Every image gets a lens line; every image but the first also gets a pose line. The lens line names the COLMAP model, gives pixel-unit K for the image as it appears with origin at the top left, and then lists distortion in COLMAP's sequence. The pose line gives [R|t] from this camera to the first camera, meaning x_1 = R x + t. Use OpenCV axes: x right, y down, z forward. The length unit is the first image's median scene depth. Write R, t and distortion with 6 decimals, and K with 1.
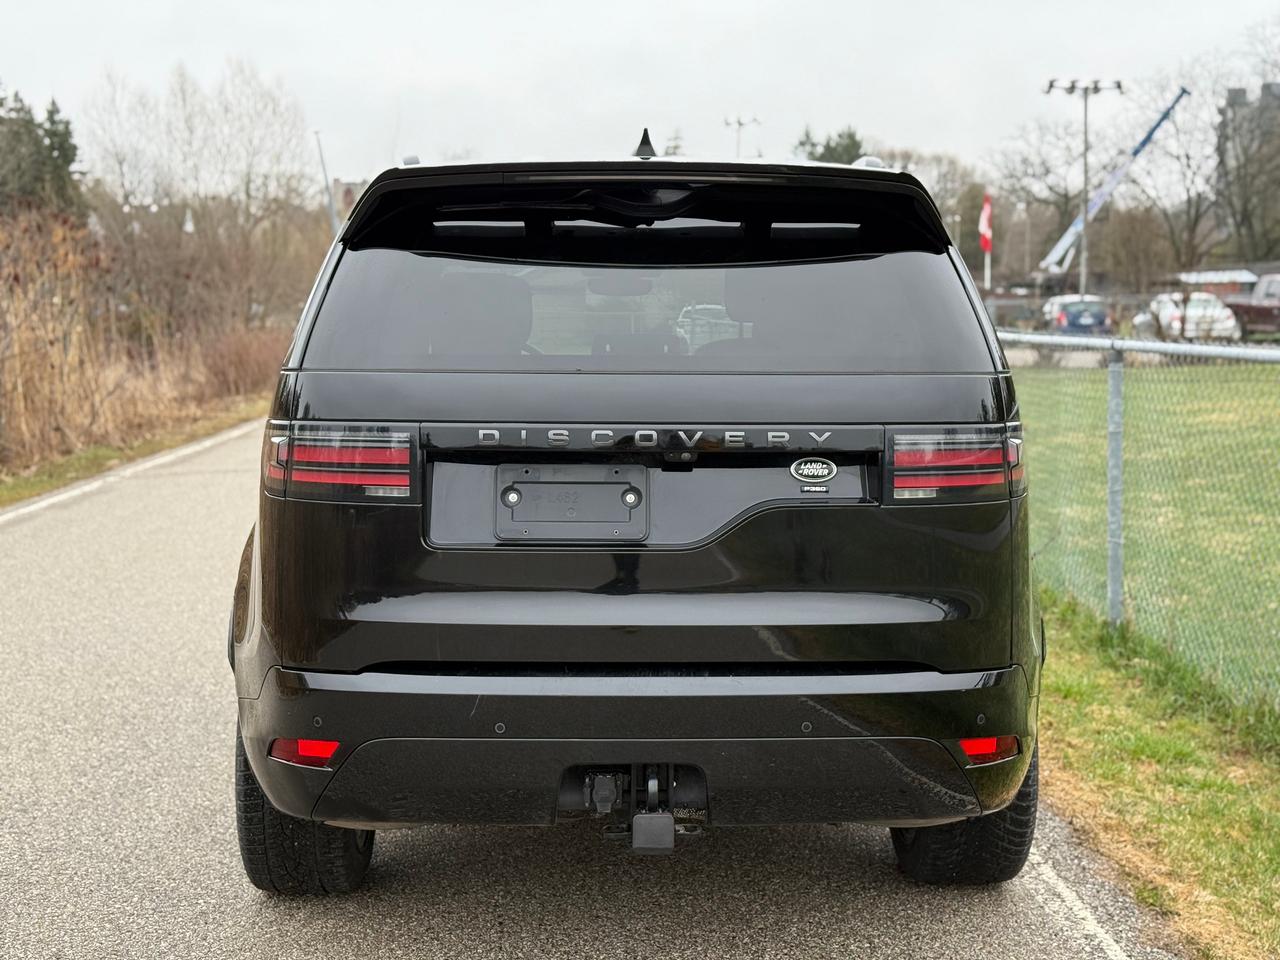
lens RADIAL K [[1885.5, 0, 640.0], [0, 1885.5, 480.0], [0, 0, 1]] dist [0.043057, 0.062048]
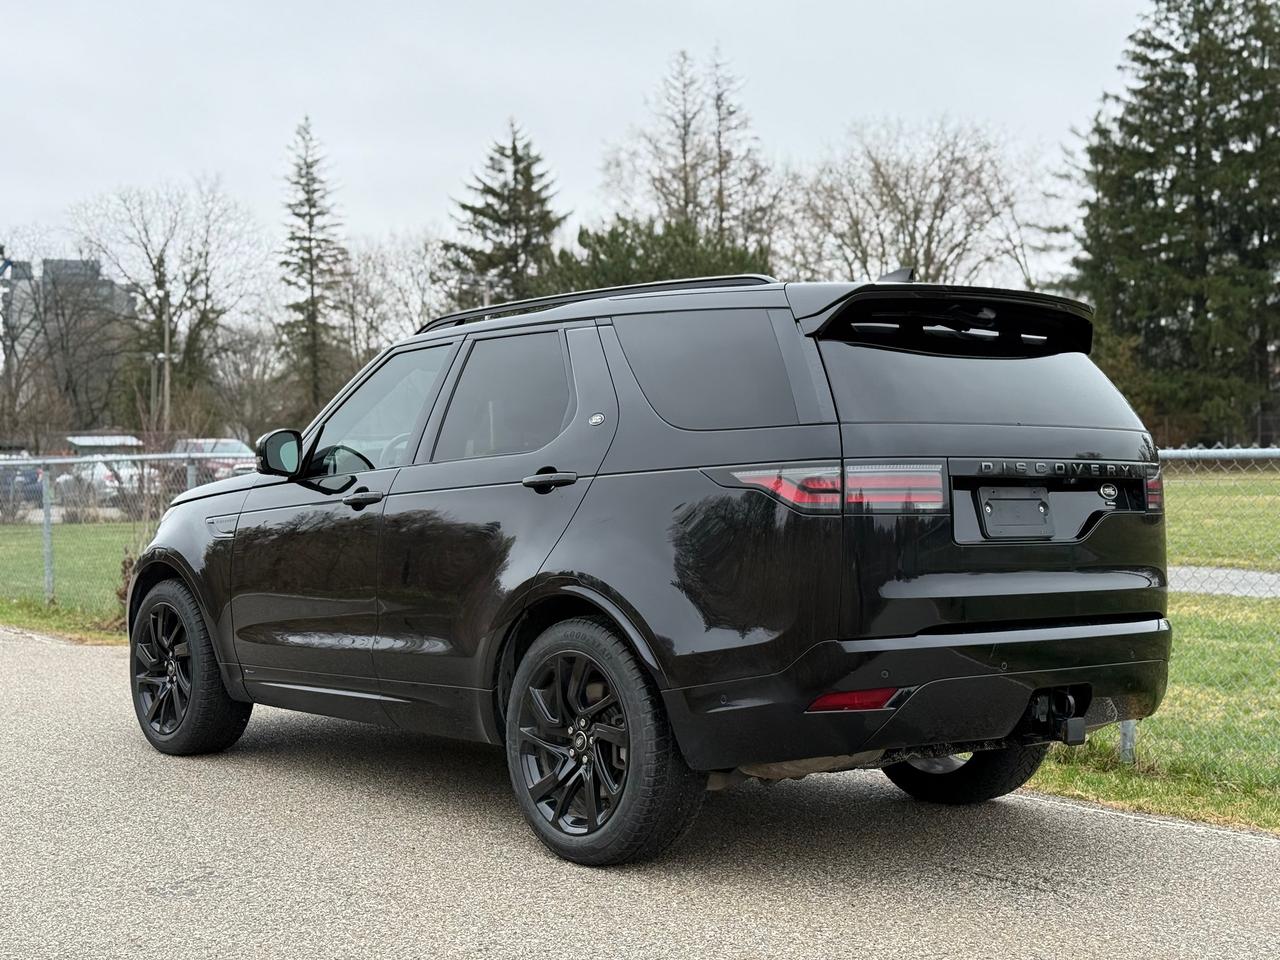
lens RADIAL K [[1885.5, 0, 640.0], [0, 1885.5, 480.0], [0, 0, 1]] dist [0.043057, 0.062048]
pose [[0.790893, -0.005018, 0.611934, -1.172433], [0.060763, 0.995669, -0.070368, 0.072264], [-0.608931, 0.092837, 0.787772, 0.011319]]
